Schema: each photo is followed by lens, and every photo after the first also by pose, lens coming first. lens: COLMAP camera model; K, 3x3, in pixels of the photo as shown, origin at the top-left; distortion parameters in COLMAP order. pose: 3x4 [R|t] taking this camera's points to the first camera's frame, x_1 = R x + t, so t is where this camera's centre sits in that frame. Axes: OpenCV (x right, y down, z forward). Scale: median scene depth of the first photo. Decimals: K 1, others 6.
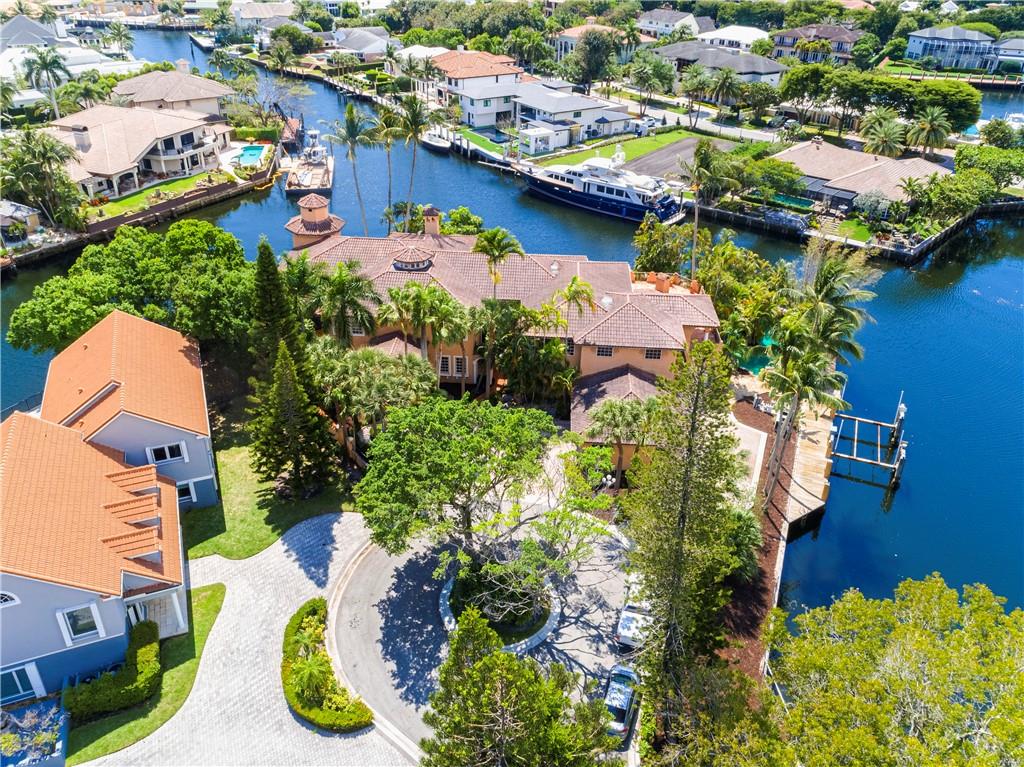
lens RADIAL K [[760.7, 0, 514.8], [0, 760.7, 378.5], [0, 0, 1]] dist [-0.005034, 0.001208]
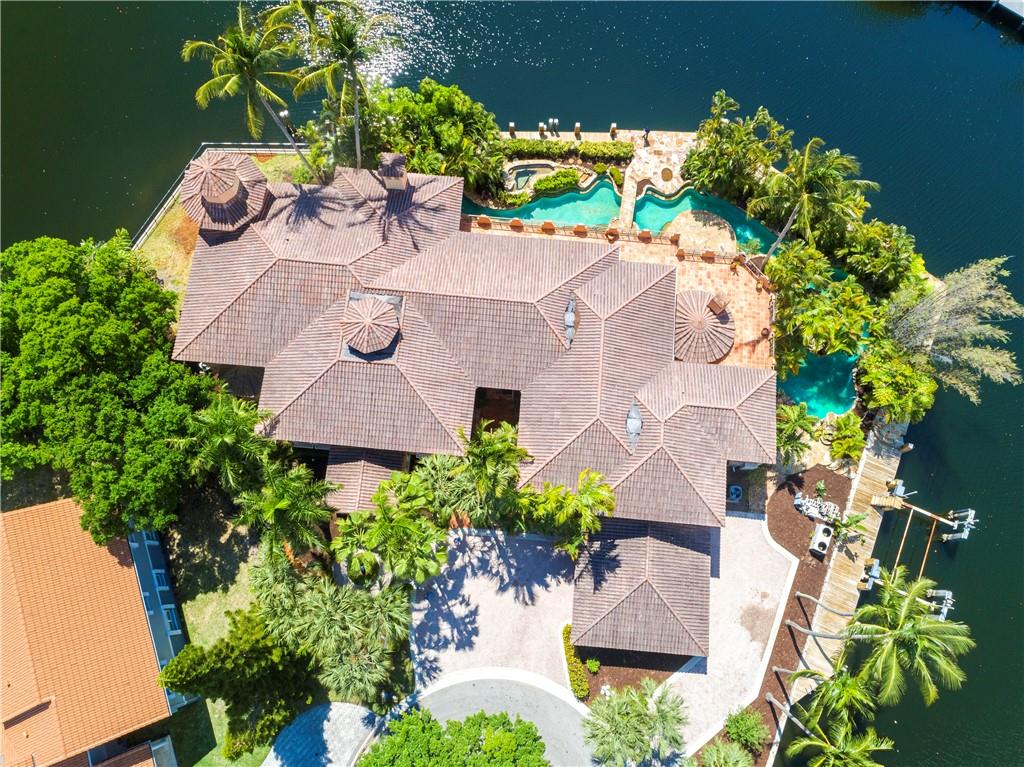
lens RADIAL K [[760.7, 0, 514.8], [0, 760.7, 378.5], [0, 0, 1]] dist [-0.005034, 0.001208]
pose [[0.999702, 0.019482, -0.014710, 0.015351], [-0.004243, 0.732053, 0.681234, -0.798379], [0.024040, -0.680969, 0.731918, 0.583200]]
